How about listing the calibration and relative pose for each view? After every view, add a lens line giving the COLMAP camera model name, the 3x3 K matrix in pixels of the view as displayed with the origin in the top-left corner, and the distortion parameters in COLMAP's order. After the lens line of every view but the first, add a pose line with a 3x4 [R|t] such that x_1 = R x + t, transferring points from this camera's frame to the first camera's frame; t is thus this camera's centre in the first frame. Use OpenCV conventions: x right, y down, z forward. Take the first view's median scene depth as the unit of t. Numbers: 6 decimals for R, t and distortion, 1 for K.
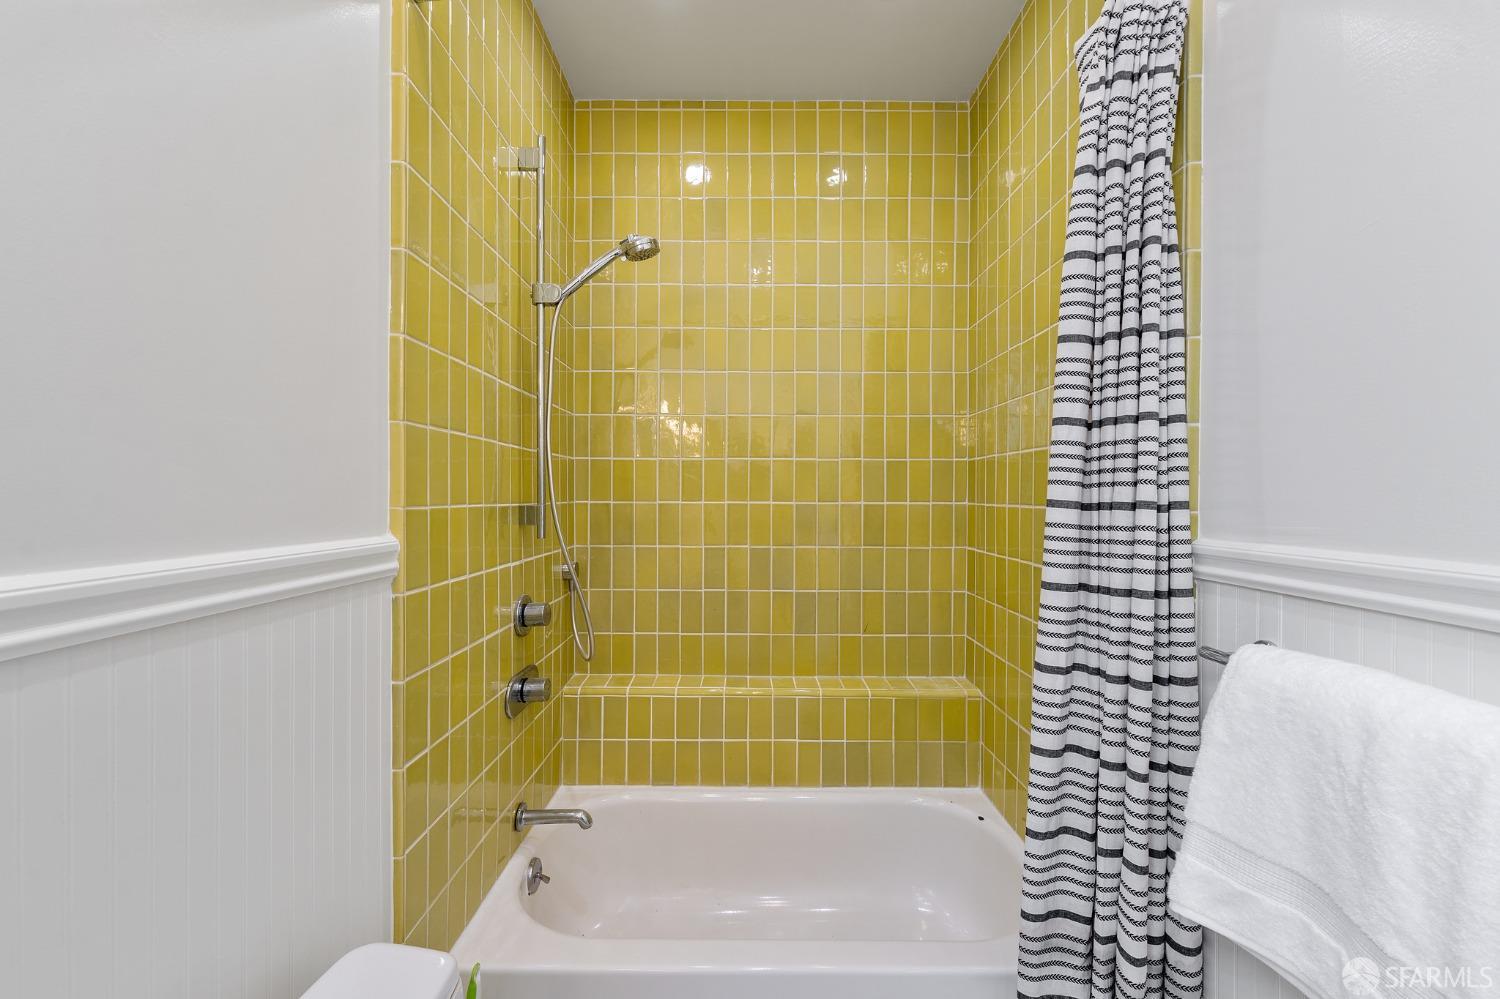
lens RADIAL K [[609.4, 0, 746.7], [0, 609.4, 503.1], [0, 0, 1]] dist [0.001859, -0.000221]
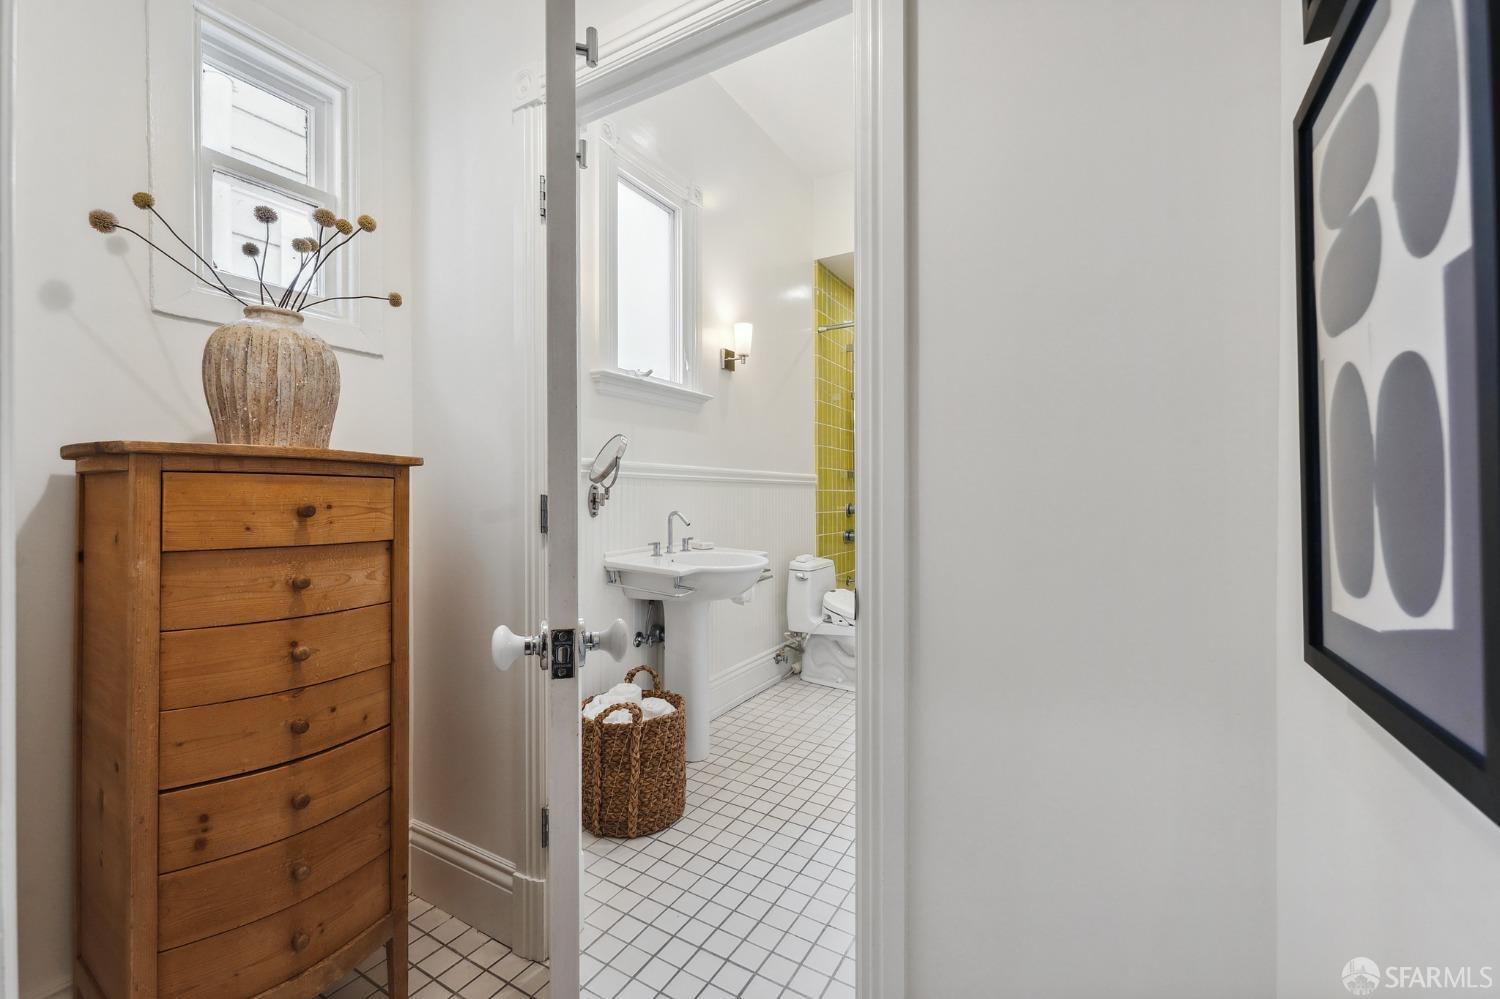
lens RADIAL K [[609.4, 0, 746.7], [0, 609.4, 503.1], [0, 0, 1]] dist [0.001859, -0.000221]
pose [[0.857729, -0.008575, -0.514031, 0.654796], [0.002954, 0.999927, -0.011752, 0.177872], [0.514094, 0.008561, 0.857691, -1.616489]]
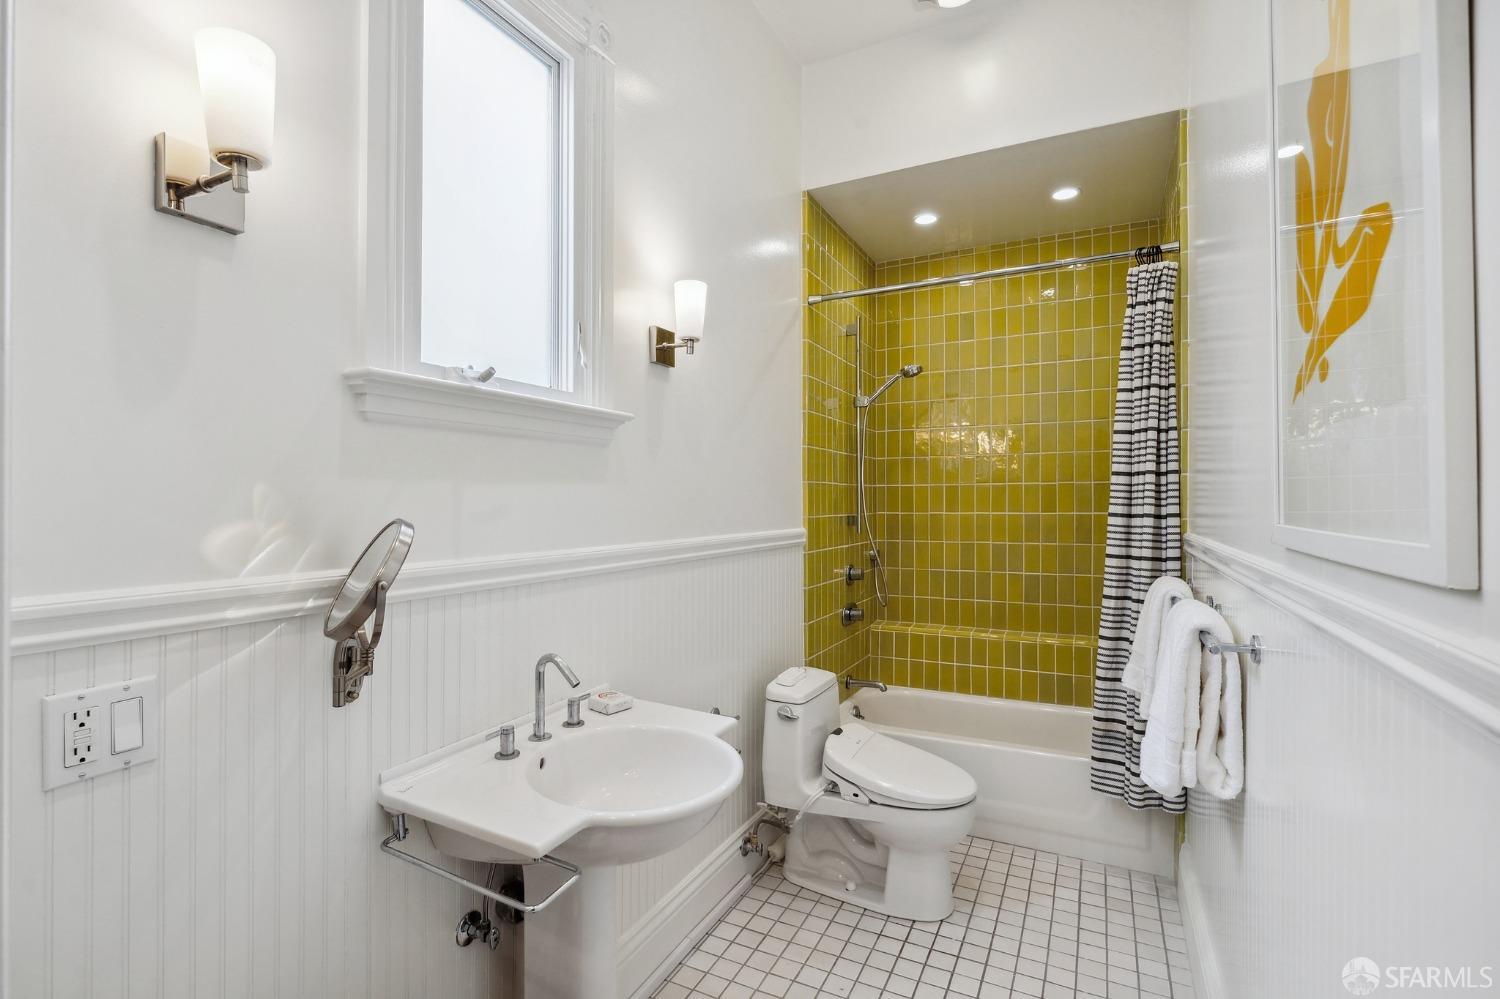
lens RADIAL K [[694.4, 0, 750.0], [0, 694.4, 499.5], [0, 0, 1]] dist [-0.000514, -0.000086]
pose [[0.896469, -0.008930, -0.443017, 0.296388], [0.001230, 0.999843, -0.017663, -0.006467], [0.443105, 0.015290, 0.896339, -1.024219]]
